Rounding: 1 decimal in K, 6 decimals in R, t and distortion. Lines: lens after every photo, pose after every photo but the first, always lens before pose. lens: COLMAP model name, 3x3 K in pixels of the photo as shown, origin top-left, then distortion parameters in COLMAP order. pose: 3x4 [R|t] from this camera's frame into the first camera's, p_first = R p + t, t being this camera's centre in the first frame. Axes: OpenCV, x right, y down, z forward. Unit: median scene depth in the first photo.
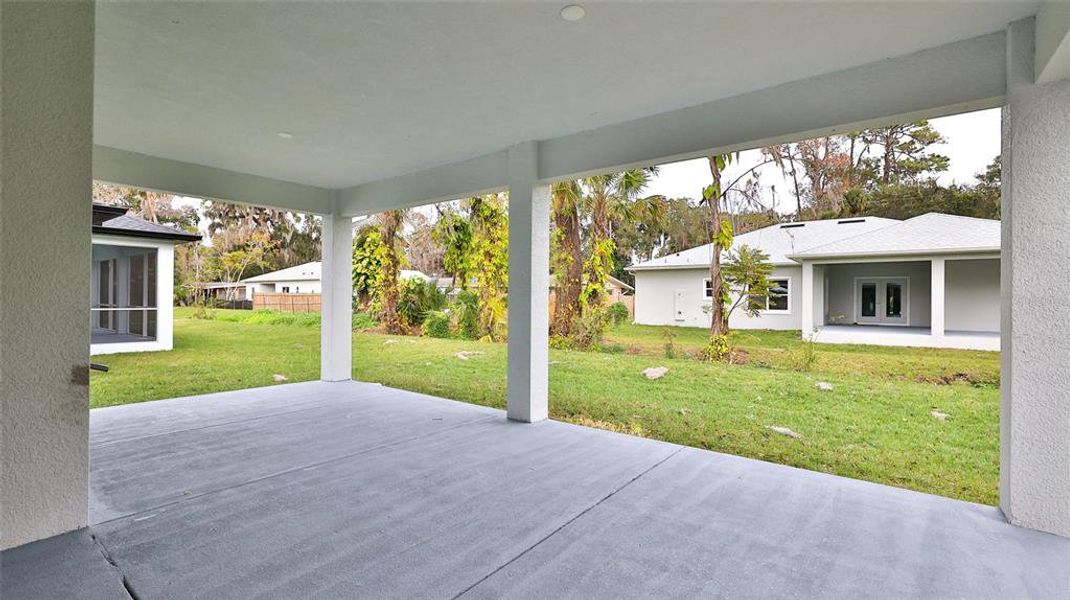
lens RADIAL K [[474.5, 0, 532.7], [0, 474.5, 298.3], [0, 0, 1]] dist [0.000945, 0.000725]
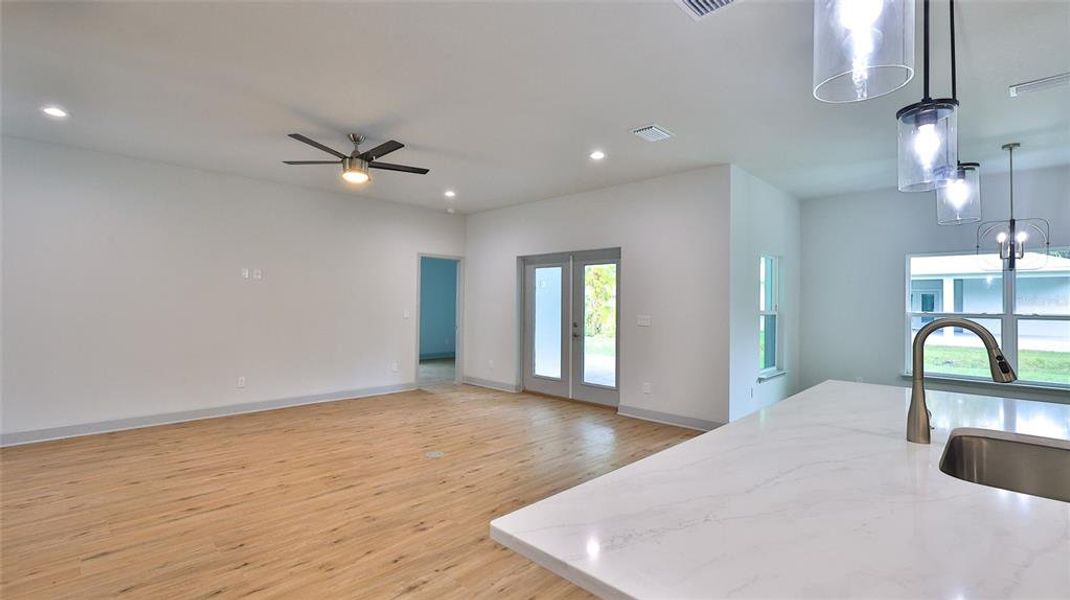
lens RADIAL K [[474.5, 0, 539.6], [0, 474.5, 298.7], [0, 0, 1]] dist [0.000945, 0.000725]
pose [[0.992632, -0.001076, -0.121167, -0.091020], [-0.000071, 0.999955, -0.009461, -0.010943], [0.121172, 0.009400, 0.992587, -0.357054]]
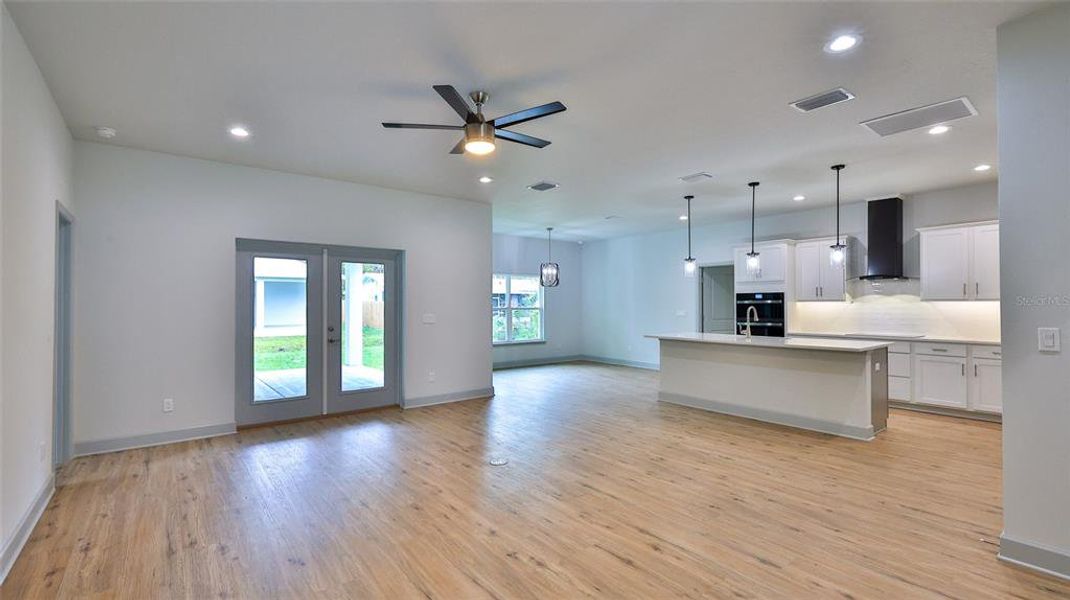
lens RADIAL K [[474.5, 0, 533.6], [0, 474.5, 302.0], [0, 0, 1]] dist [0.000945, 0.000725]
pose [[0.247837, -0.006573, 0.968779, -0.356678], [0.002050, 0.999978, 0.006260, -0.013792], [-0.968800, 0.000435, 0.247845, -0.217908]]
